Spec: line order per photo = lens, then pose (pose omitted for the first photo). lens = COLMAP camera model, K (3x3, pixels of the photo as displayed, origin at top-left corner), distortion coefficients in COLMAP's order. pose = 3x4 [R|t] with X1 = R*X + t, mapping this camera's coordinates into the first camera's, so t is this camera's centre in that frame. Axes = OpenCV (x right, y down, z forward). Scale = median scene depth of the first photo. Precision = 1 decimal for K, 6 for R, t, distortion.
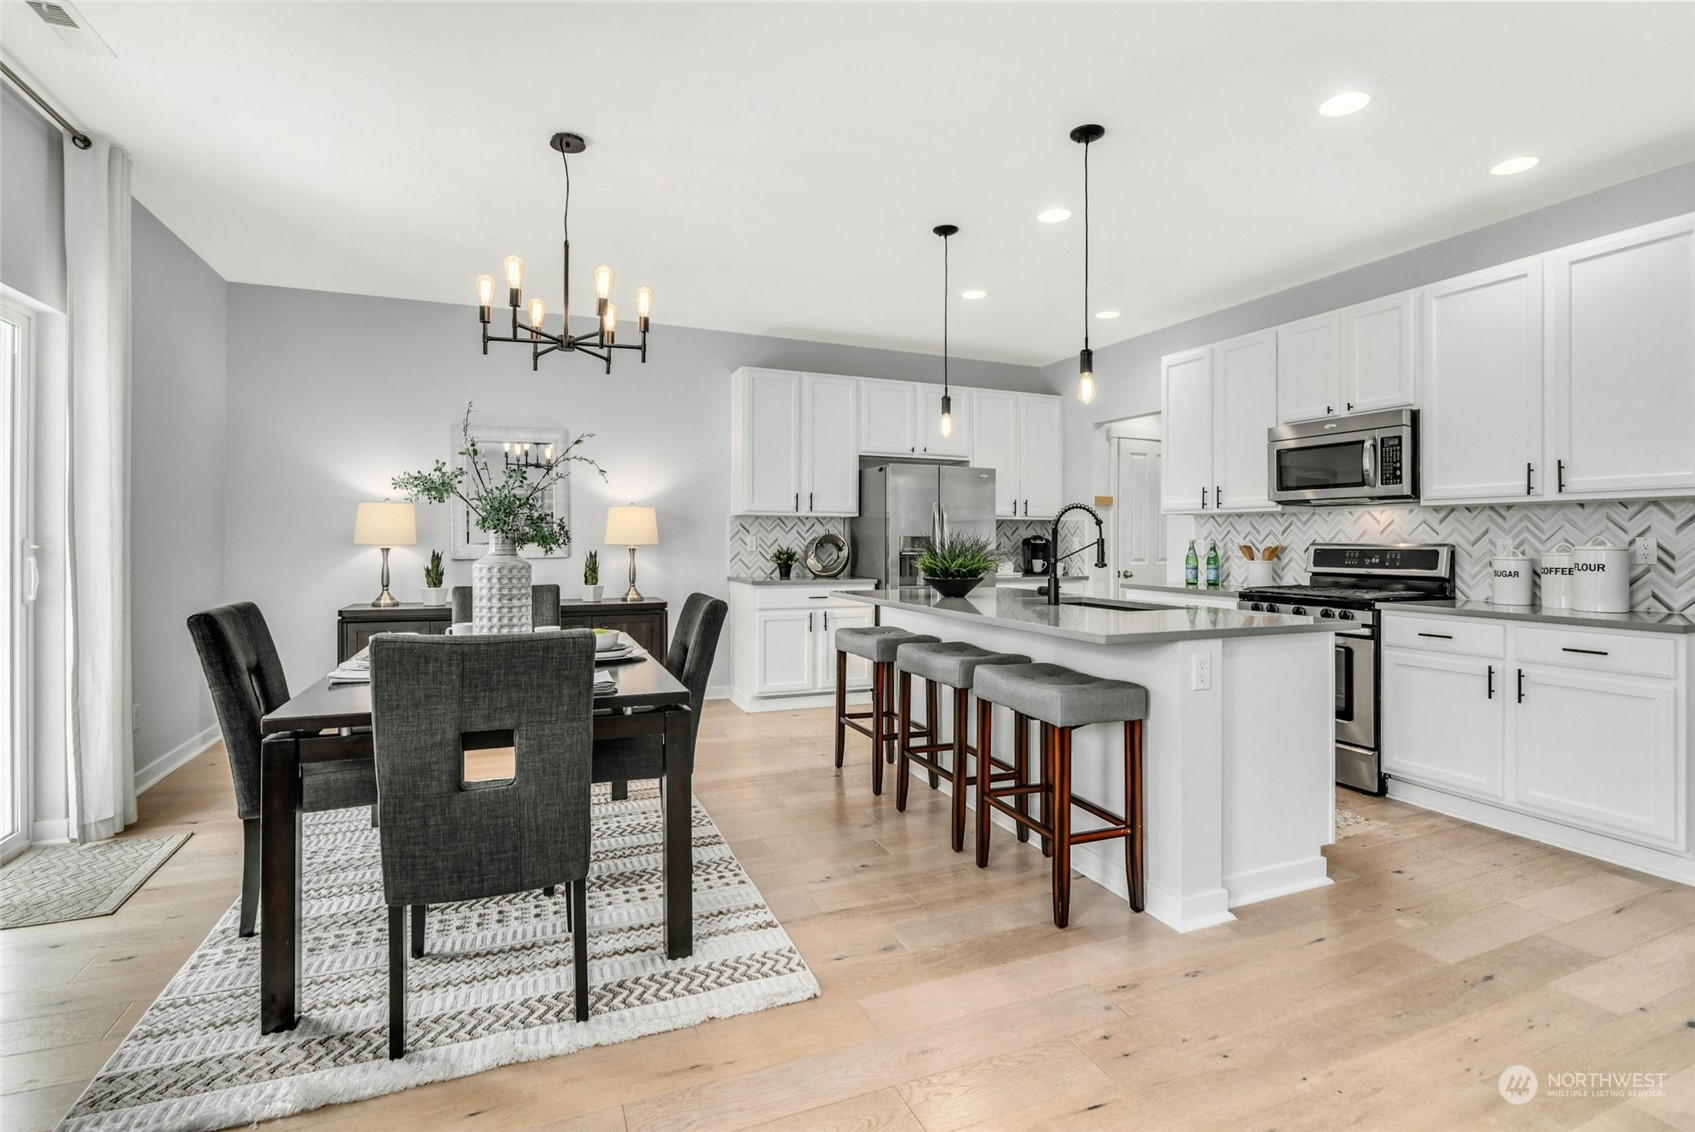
lens RADIAL K [[798.8, 0, 844.3], [0, 798.8, 538.1], [0, 0, 1]] dist [-0.014418, 0.000286]
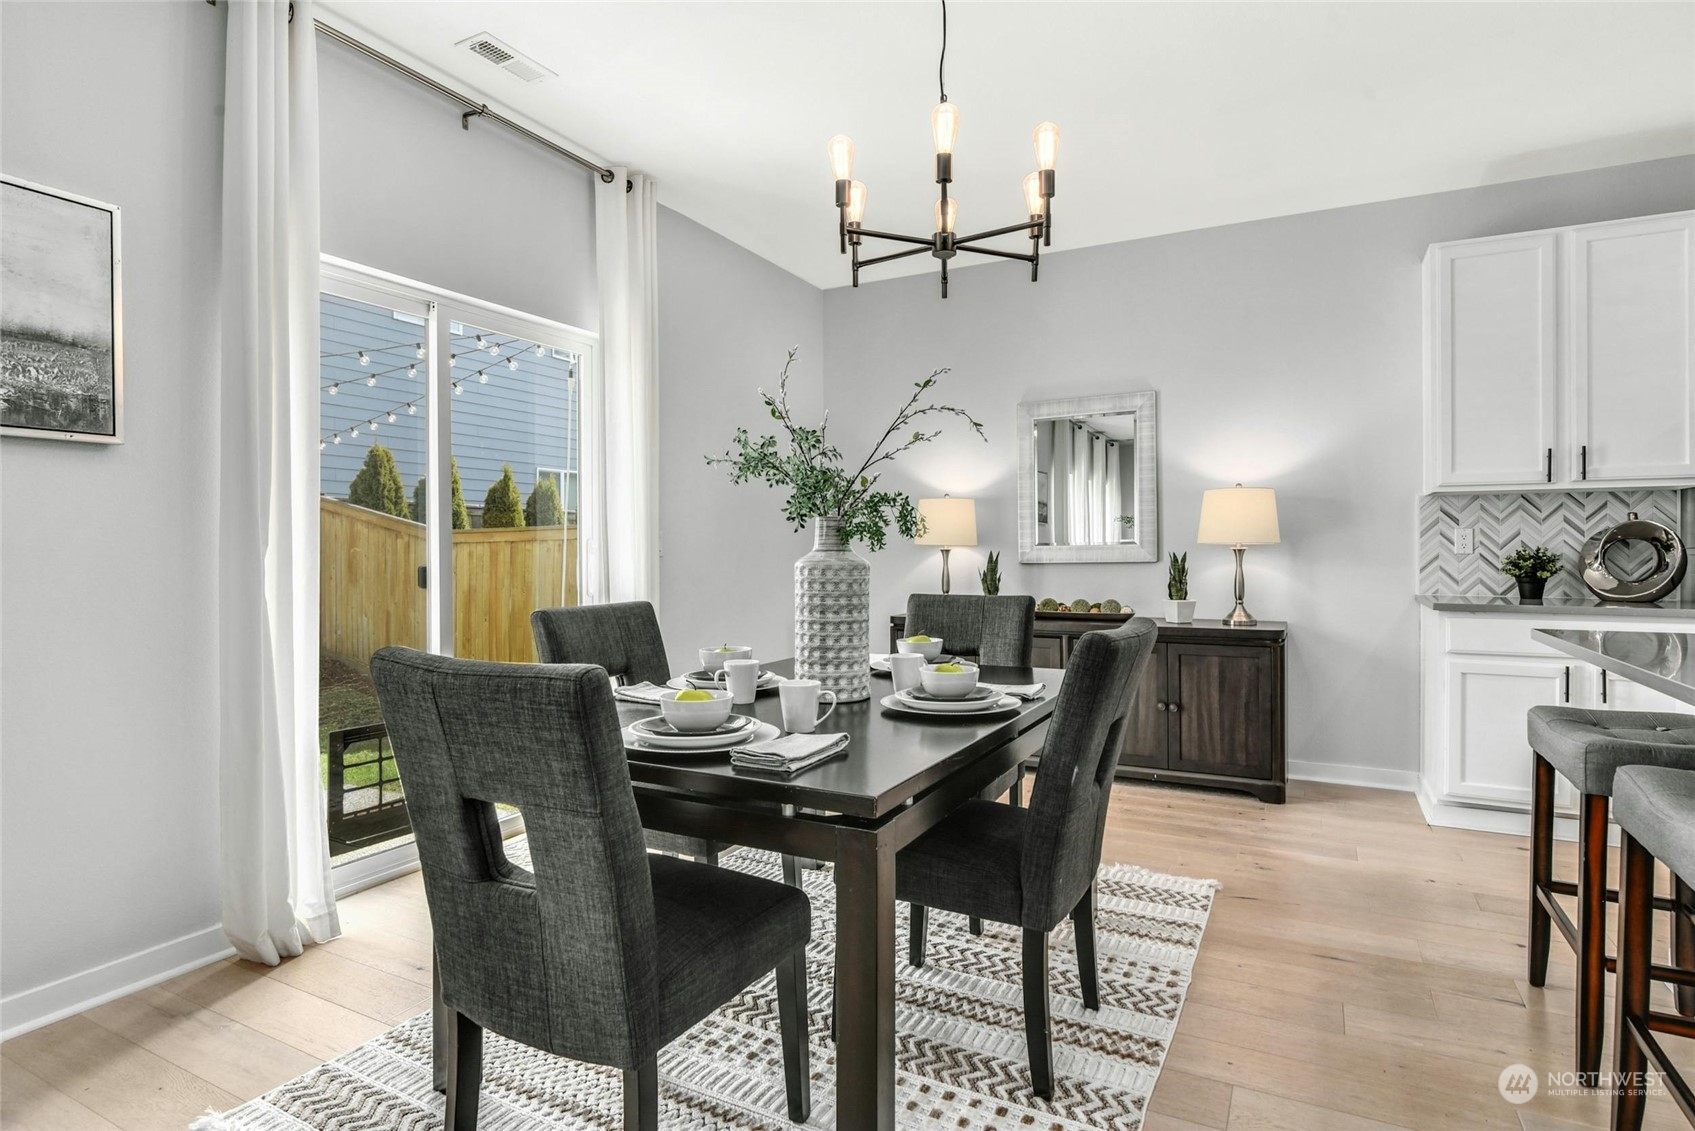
lens RADIAL K [[887.8, 0, 842.1], [0, 887.8, 560.9], [0, 0, 1]] dist [-0.014958, 0.000217]
pose [[0.637213, 0.005790, -0.770666, 0.144856], [0.007947, 0.999869, 0.014082, 0.013138], [0.770647, -0.015098, 0.637084, 0.342425]]
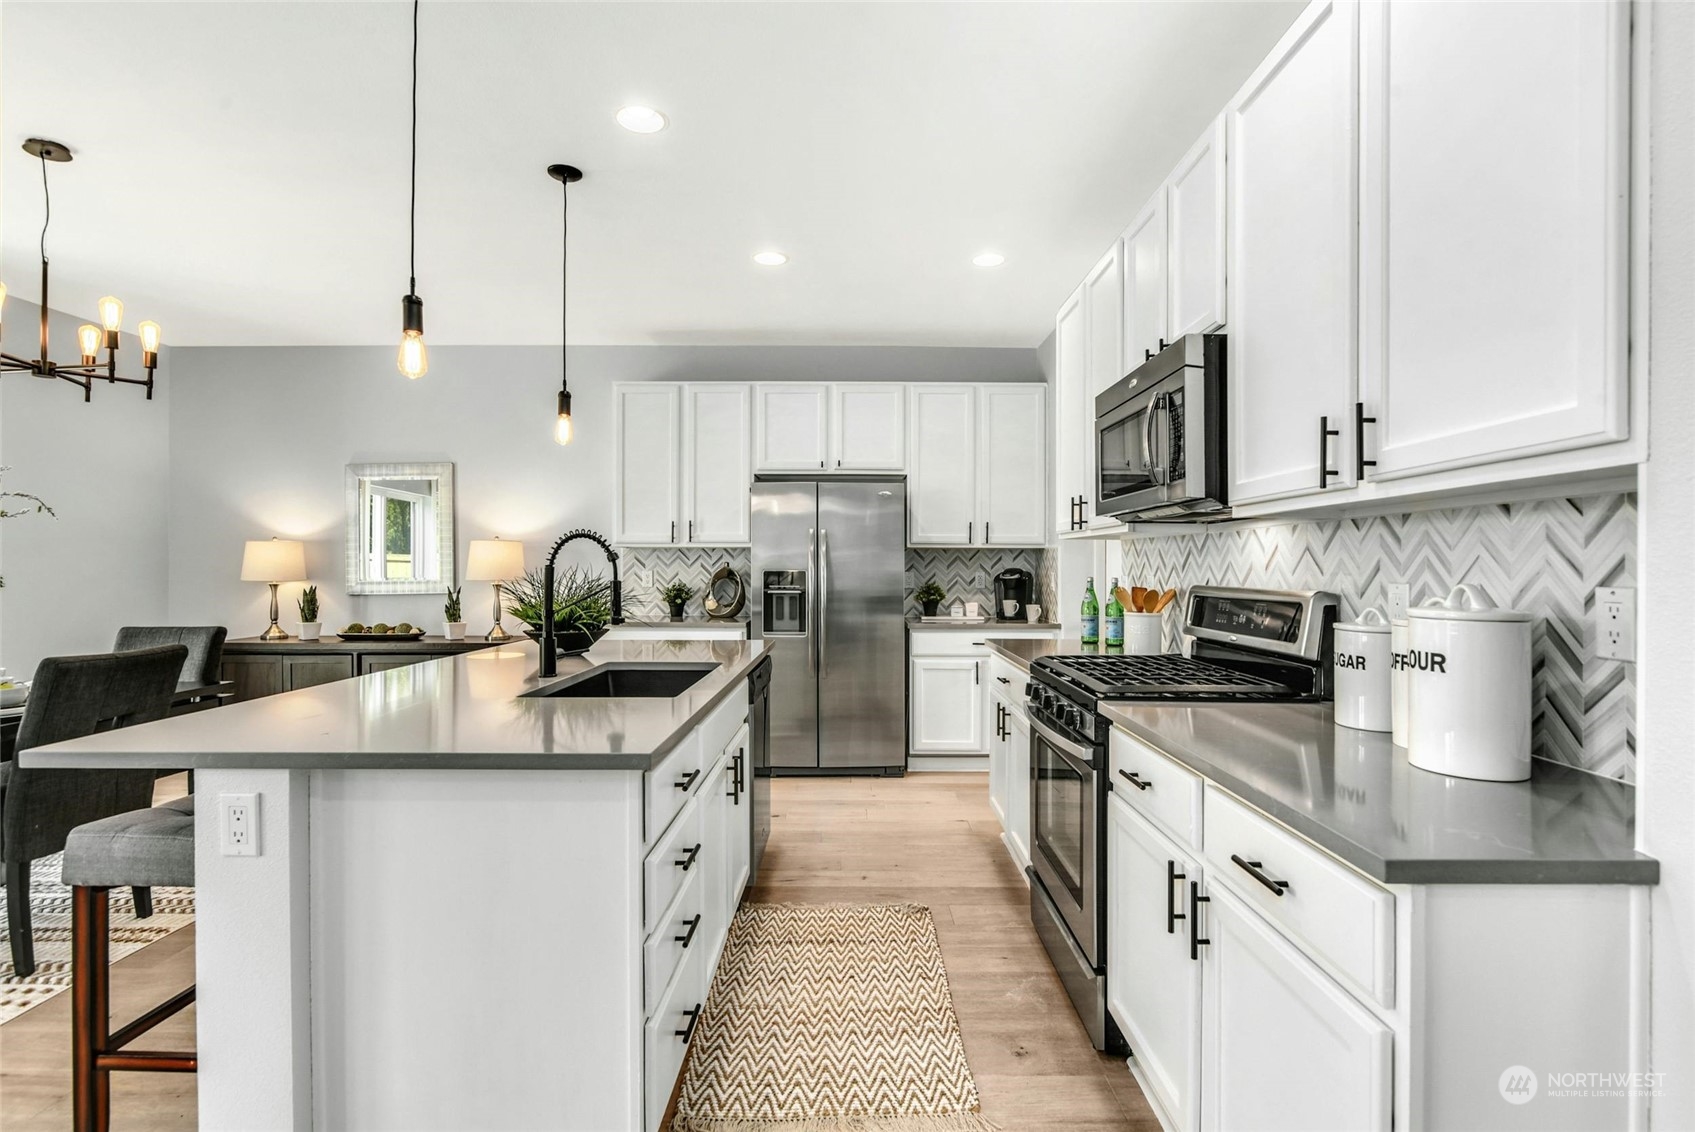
lens RADIAL K [[794.8, 0, 844.1], [0, 794.8, 571.7], [0, 0, 1]] dist [-0.002620, -0.000318]
pose [[0.919191, -0.000474, -0.393811, 0.669038], [0.003488, 0.999970, 0.006938, -0.010336], [0.393796, -0.007751, 0.919165, 0.406321]]
